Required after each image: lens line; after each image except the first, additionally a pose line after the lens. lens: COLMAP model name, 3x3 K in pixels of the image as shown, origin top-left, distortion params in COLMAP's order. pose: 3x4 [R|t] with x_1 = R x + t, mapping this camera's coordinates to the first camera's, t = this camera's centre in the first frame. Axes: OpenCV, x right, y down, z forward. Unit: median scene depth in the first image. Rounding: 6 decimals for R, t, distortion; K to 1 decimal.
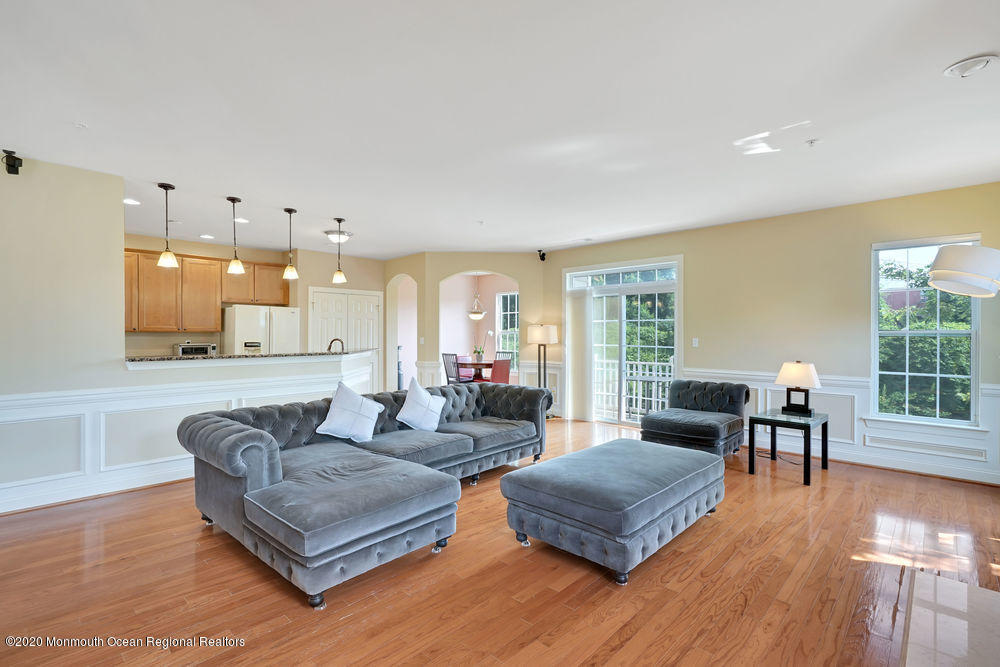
lens RADIAL K [[460.7, 0, 508.0], [0, 460.7, 336.5], [0, 0, 1]] dist [-0.005054, 0.002509]
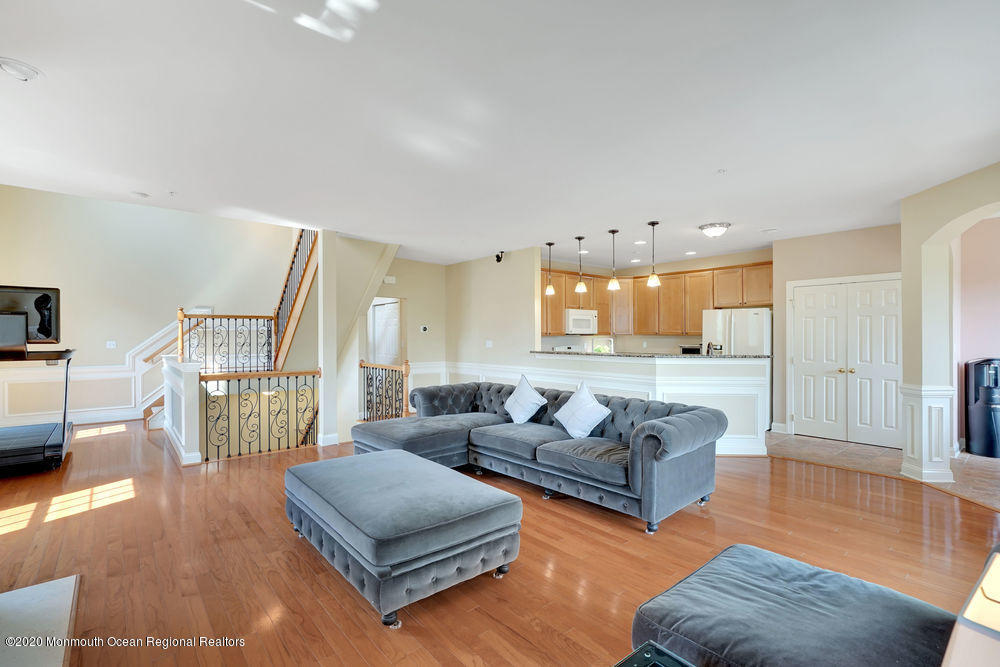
lens RADIAL K [[460.7, 0, 497.6], [0, 460.7, 335.3], [0, 0, 1]] dist [-0.005054, 0.002509]
pose [[-0.116100, -0.002388, -0.993235, 0.559789], [-0.005882, 0.999981, -0.001717, -0.004786], [0.993220, 0.005643, -0.116112, 0.651471]]
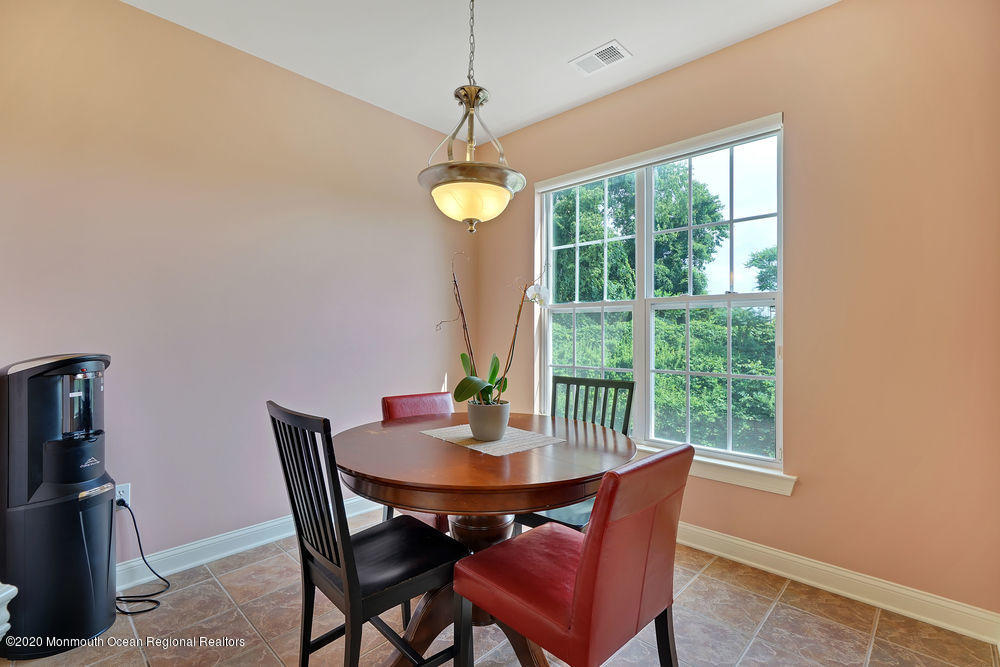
lens RADIAL K [[460.7, 0, 497.2], [0, 460.7, 338.6], [0, 0, 1]] dist [-0.005054, 0.002509]
pose [[0.999980, 0.000447, -0.006240, -0.080047], [-0.000481, 0.999985, -0.005475, 0.020026], [0.006238, 0.005478, 0.999966, 1.137151]]
